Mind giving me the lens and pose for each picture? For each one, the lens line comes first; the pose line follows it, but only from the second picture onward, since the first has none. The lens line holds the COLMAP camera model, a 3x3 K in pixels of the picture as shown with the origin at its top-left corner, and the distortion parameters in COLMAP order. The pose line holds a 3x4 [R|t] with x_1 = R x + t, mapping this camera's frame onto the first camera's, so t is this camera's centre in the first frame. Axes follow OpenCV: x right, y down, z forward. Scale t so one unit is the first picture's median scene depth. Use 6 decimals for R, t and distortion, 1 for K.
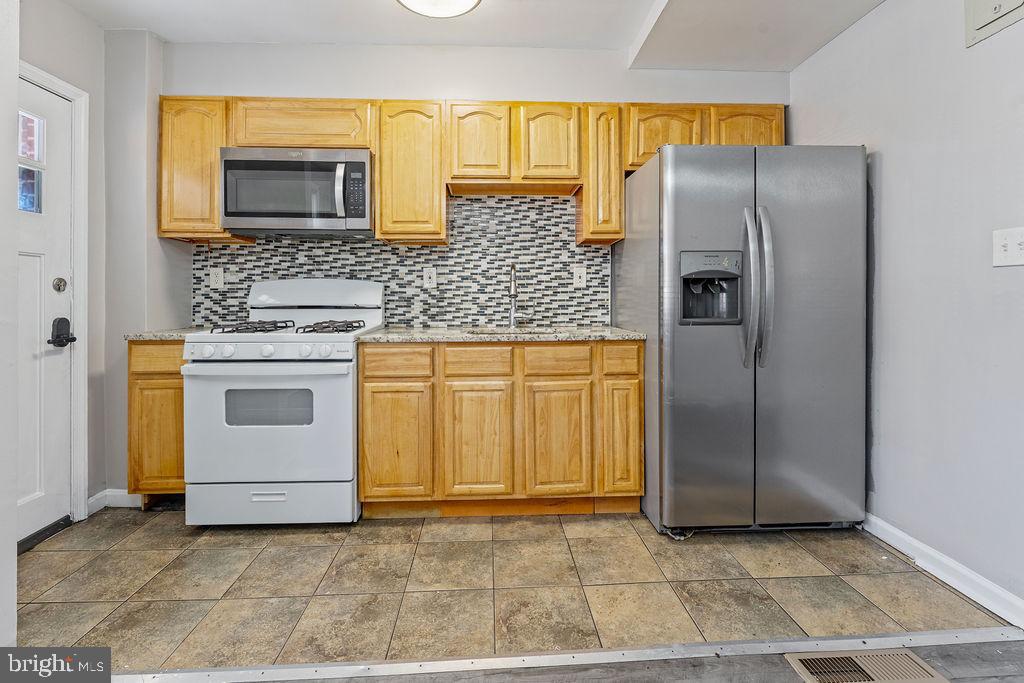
lens RADIAL K [[453.0, 0, 518.6], [0, 453.0, 298.3], [0, 0, 1]] dist [-0.000936, -0.000623]
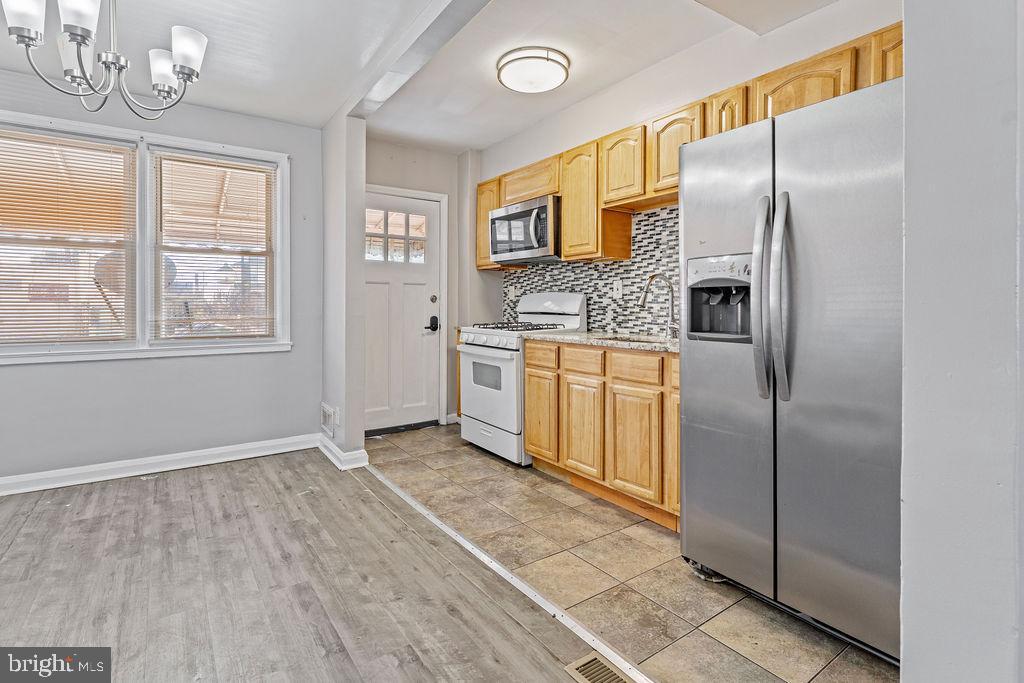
lens RADIAL K [[511.6, 0, 518.7], [0, 511.6, 307.6], [0, 0, 1]] dist [0.012149, -0.003842]
pose [[0.528249, 0.008593, -0.849046, 0.822350], [-0.004621, 0.999963, 0.007245, -0.008746], [0.849077, 0.000097, 0.528269, 0.120593]]
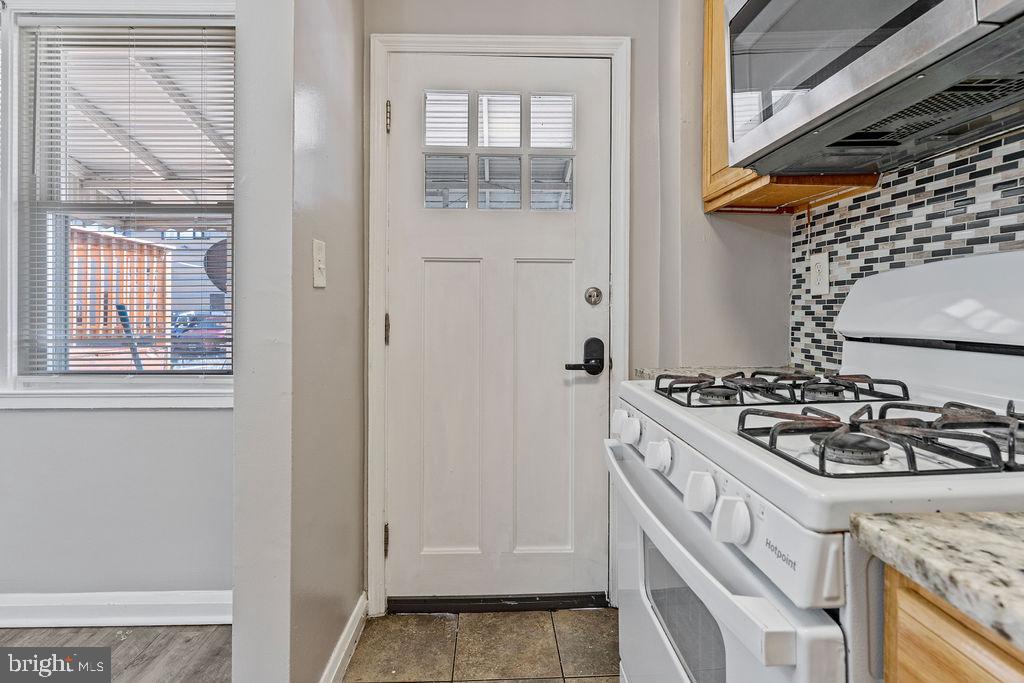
lens RADIAL K [[511.6, 0, 501.7], [0, 511.6, 309.9], [0, 0, 1]] dist [0.012149, -0.003842]
pose [[-0.044801, -0.001389, -0.998995, -0.087718], [-0.002817, 0.999995, -0.001264, -0.003712], [0.998992, 0.002758, -0.044804, 0.697209]]
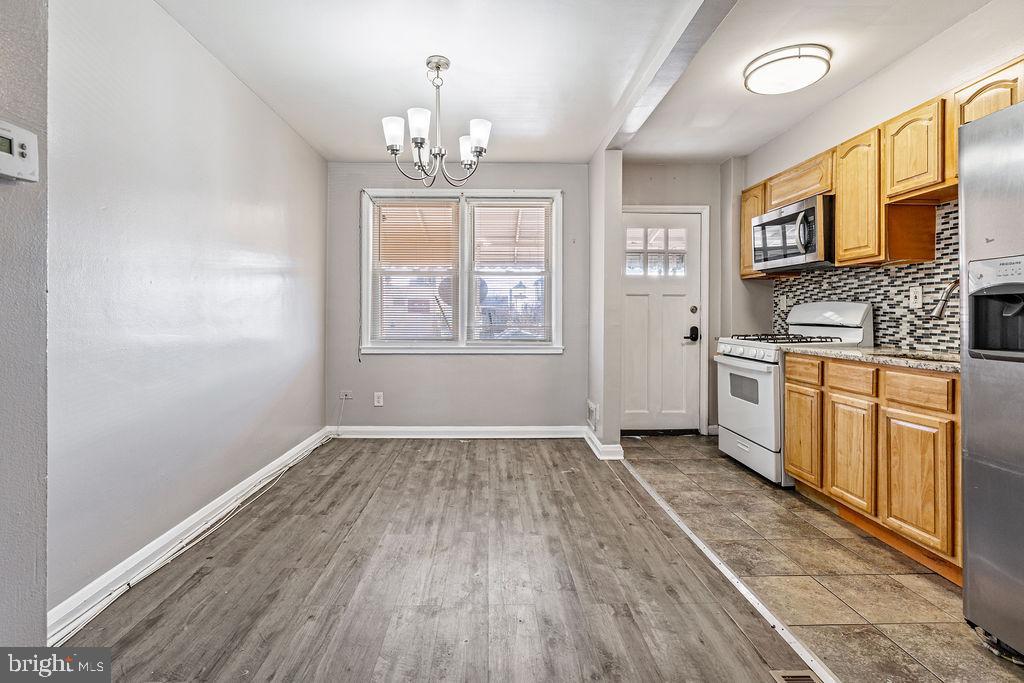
lens RADIAL K [[511.6, 0, 502.1], [0, 511.6, 313.1], [0, 0, 1]] dist [0.012149, -0.003842]
pose [[-0.025403, 0.000744, -0.999677, 0.970244], [-0.007410, 0.999972, 0.000932, -0.007928], [0.999650, 0.007432, -0.025397, 0.178544]]
